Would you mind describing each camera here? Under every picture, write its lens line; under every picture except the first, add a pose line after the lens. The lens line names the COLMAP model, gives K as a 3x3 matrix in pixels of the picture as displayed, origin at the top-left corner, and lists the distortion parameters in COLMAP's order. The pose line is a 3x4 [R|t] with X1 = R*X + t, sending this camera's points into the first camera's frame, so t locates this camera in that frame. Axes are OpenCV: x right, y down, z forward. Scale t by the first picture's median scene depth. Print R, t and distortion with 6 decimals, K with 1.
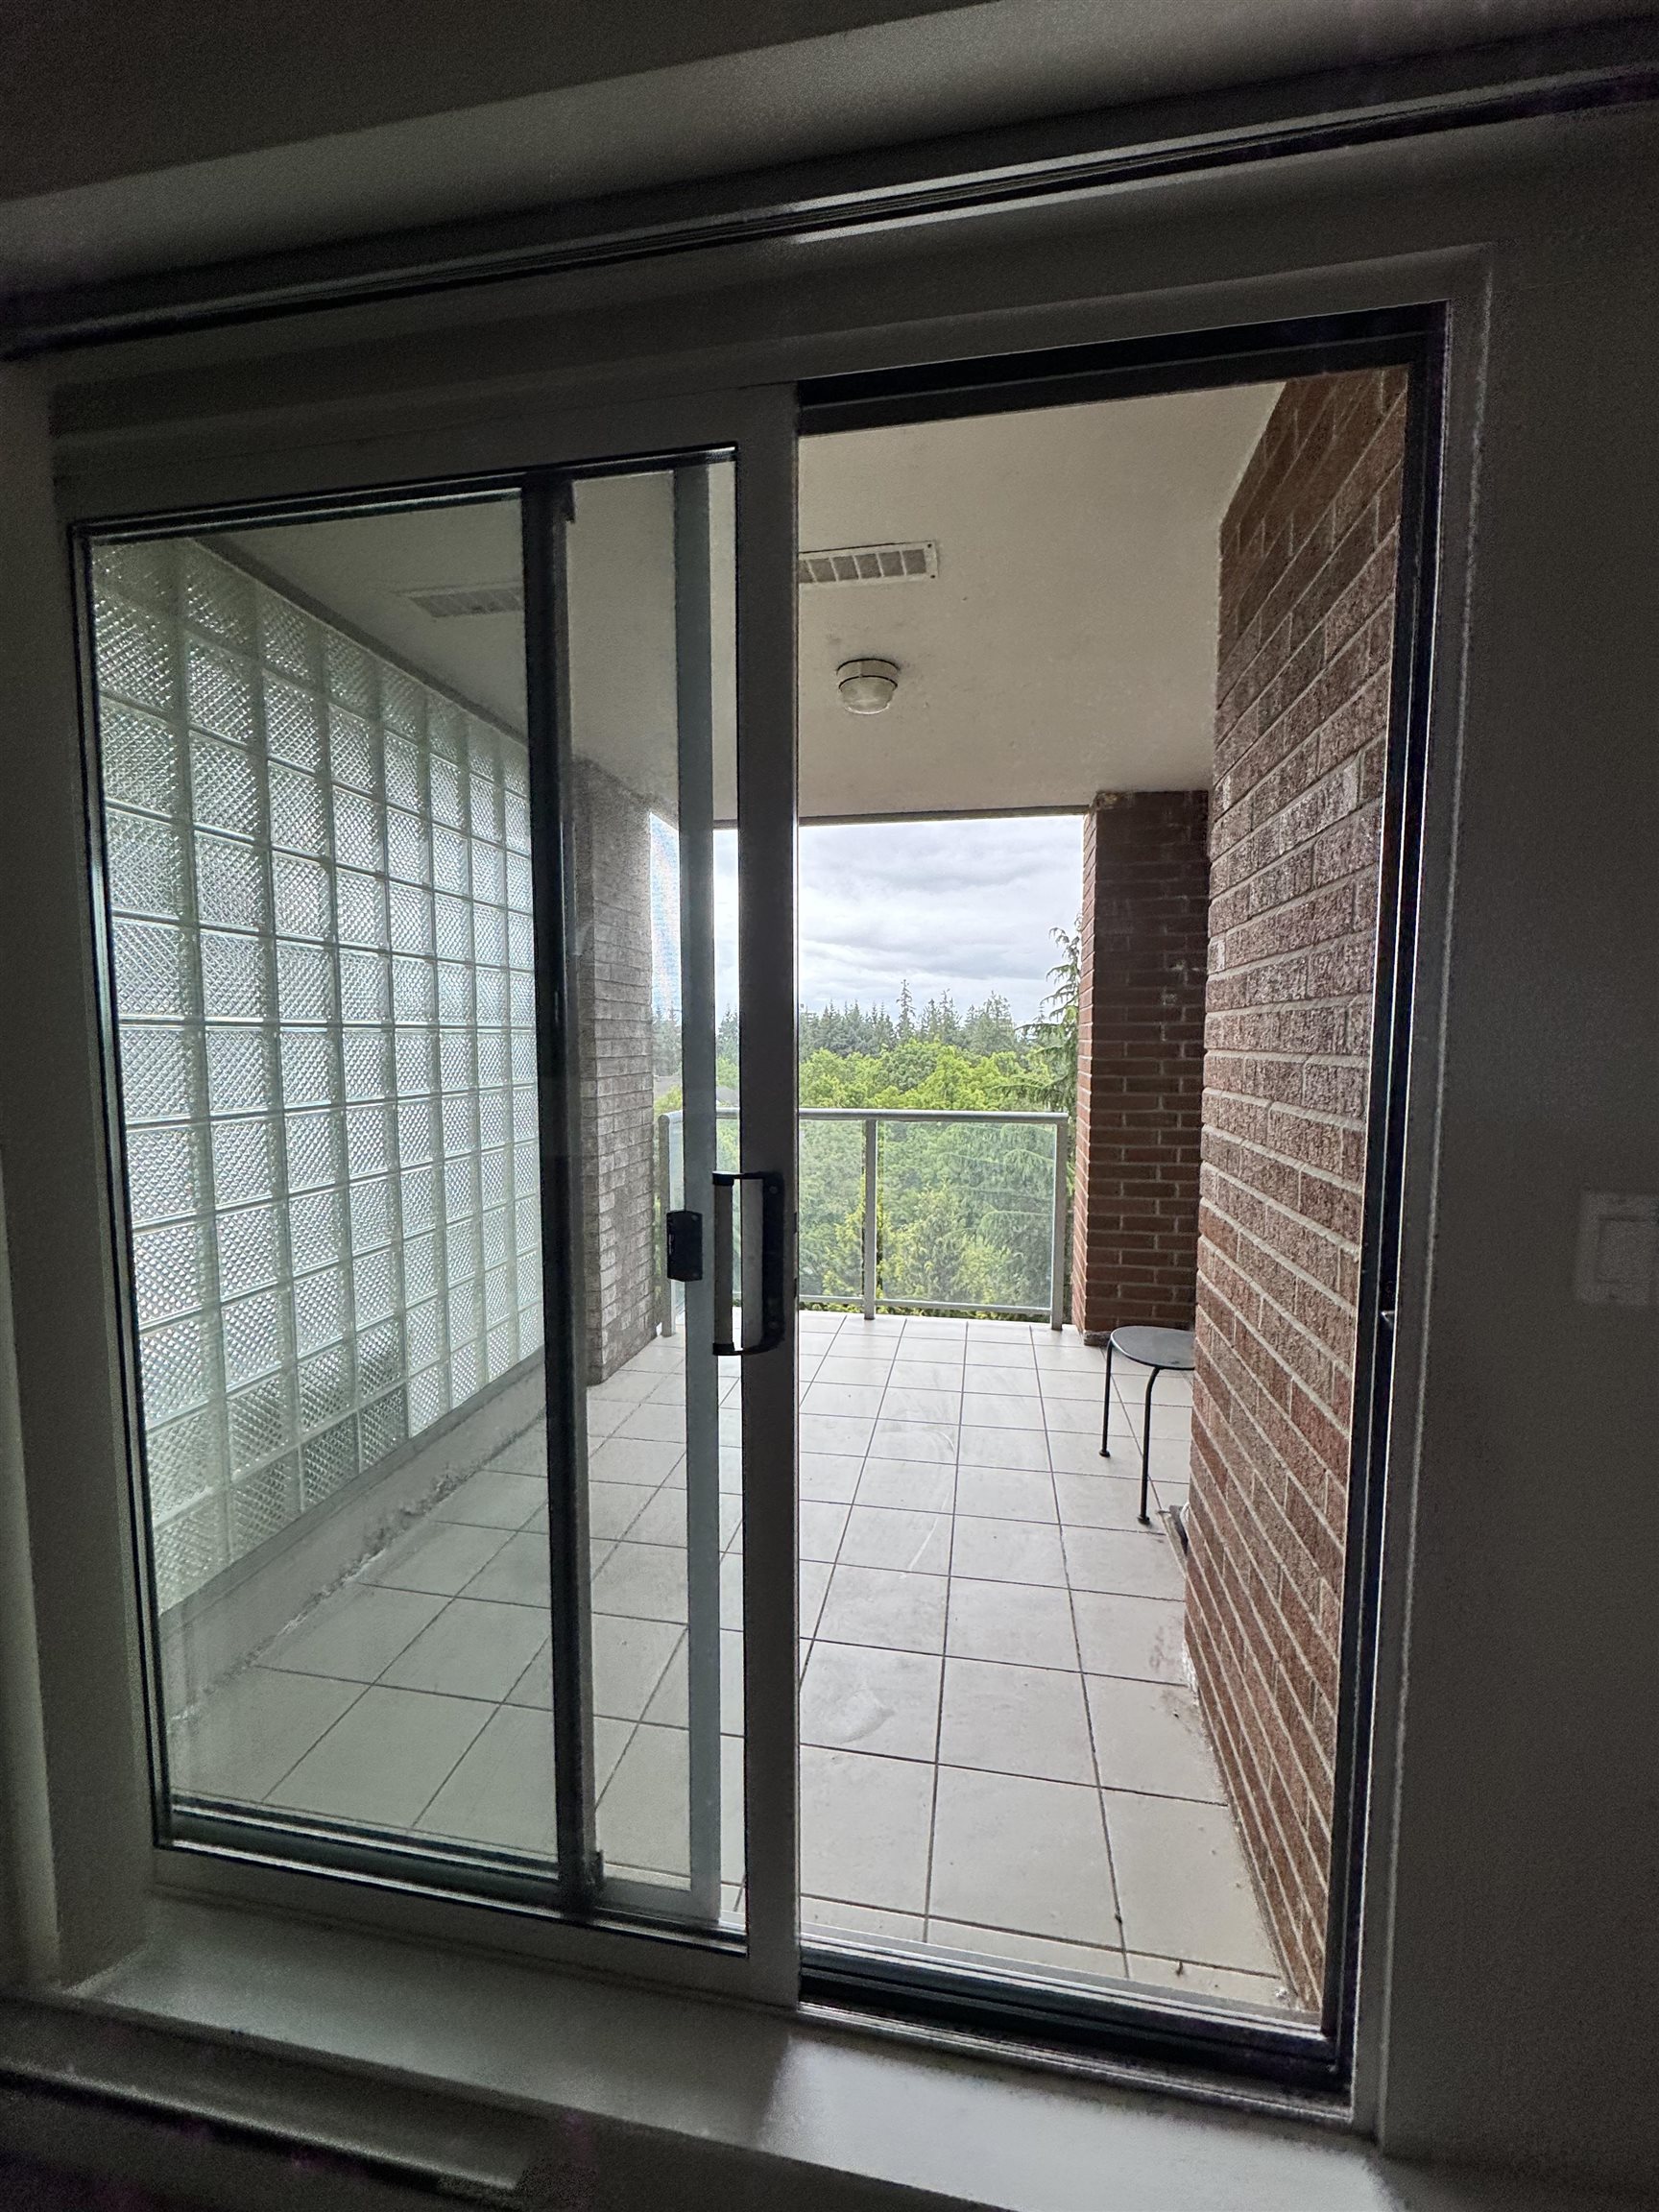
lens RADIAL K [[883.5, 0, 829.5], [0, 883.5, 1106.0], [0, 0, 1]] dist [-0.002051, -0.000380]
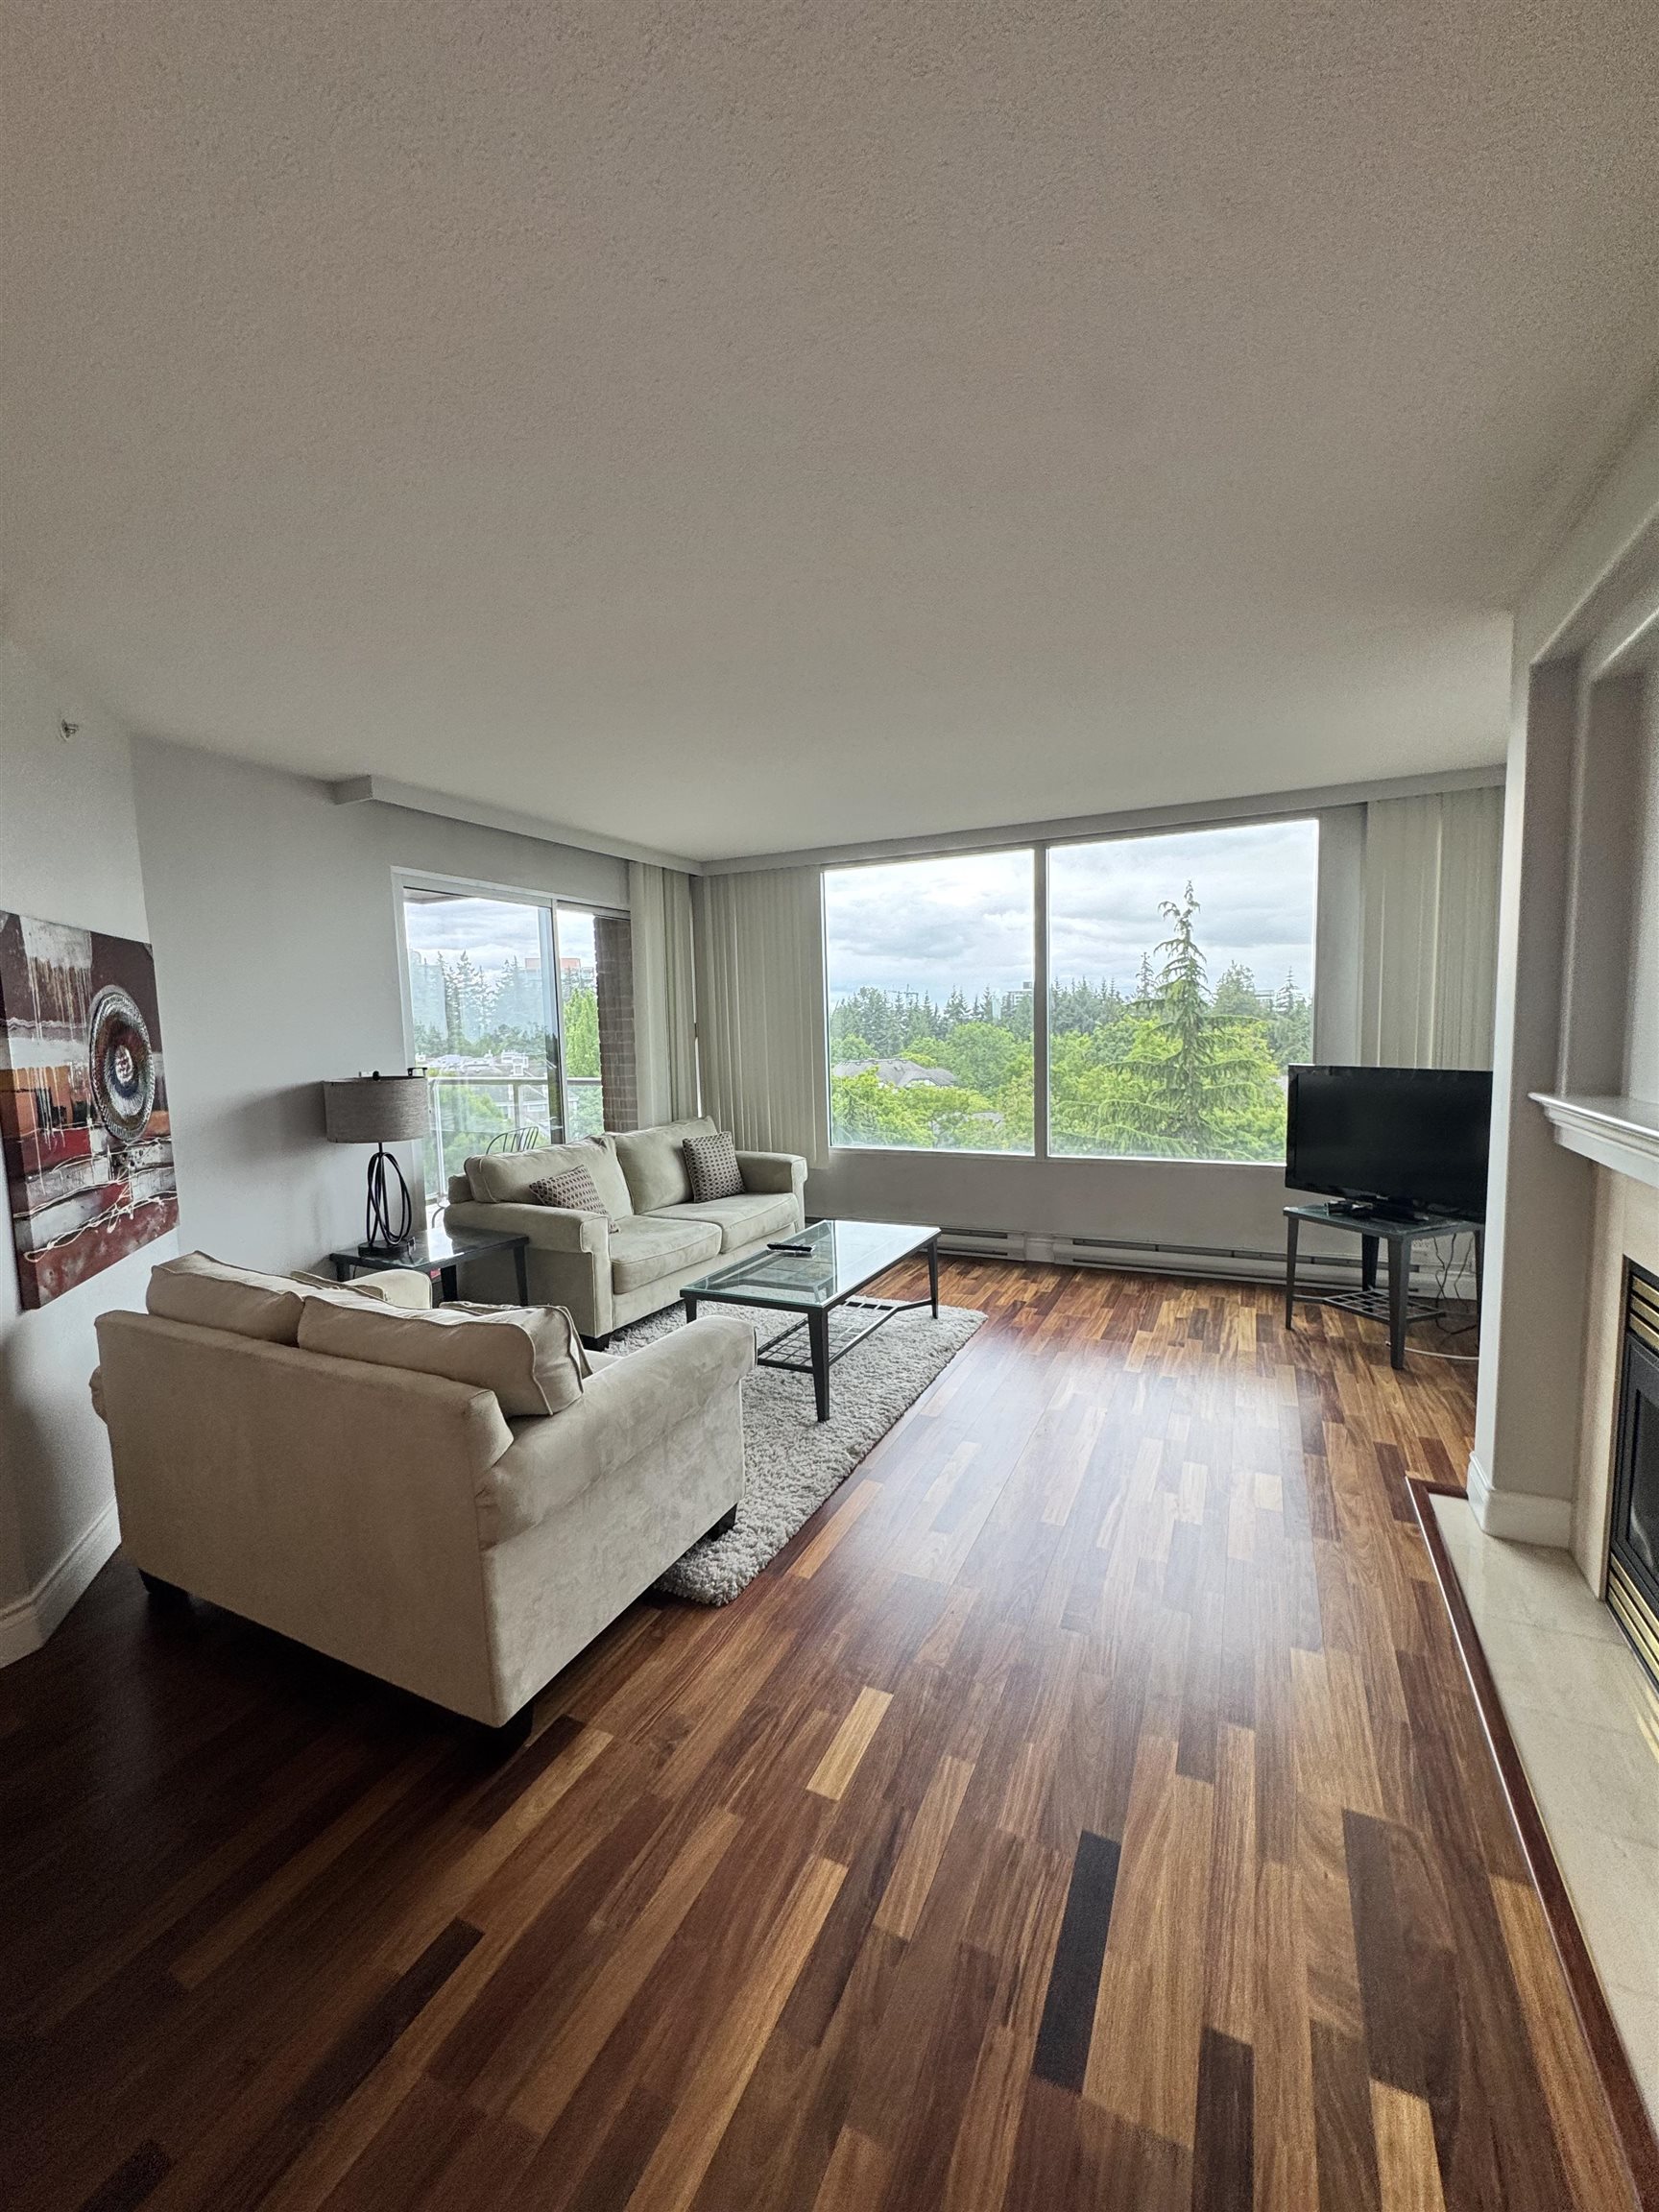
lens RADIAL K [[881.5, 0, 834.3], [0, 881.5, 1097.9], [0, 0, 1]] dist [-0.018706, -0.000060]
pose [[0.964043, -0.008713, -0.265602, 0.984154], [0.011772, 0.999881, 0.009930, 0.030926], [0.265484, -0.012700, 0.964032, -0.345646]]
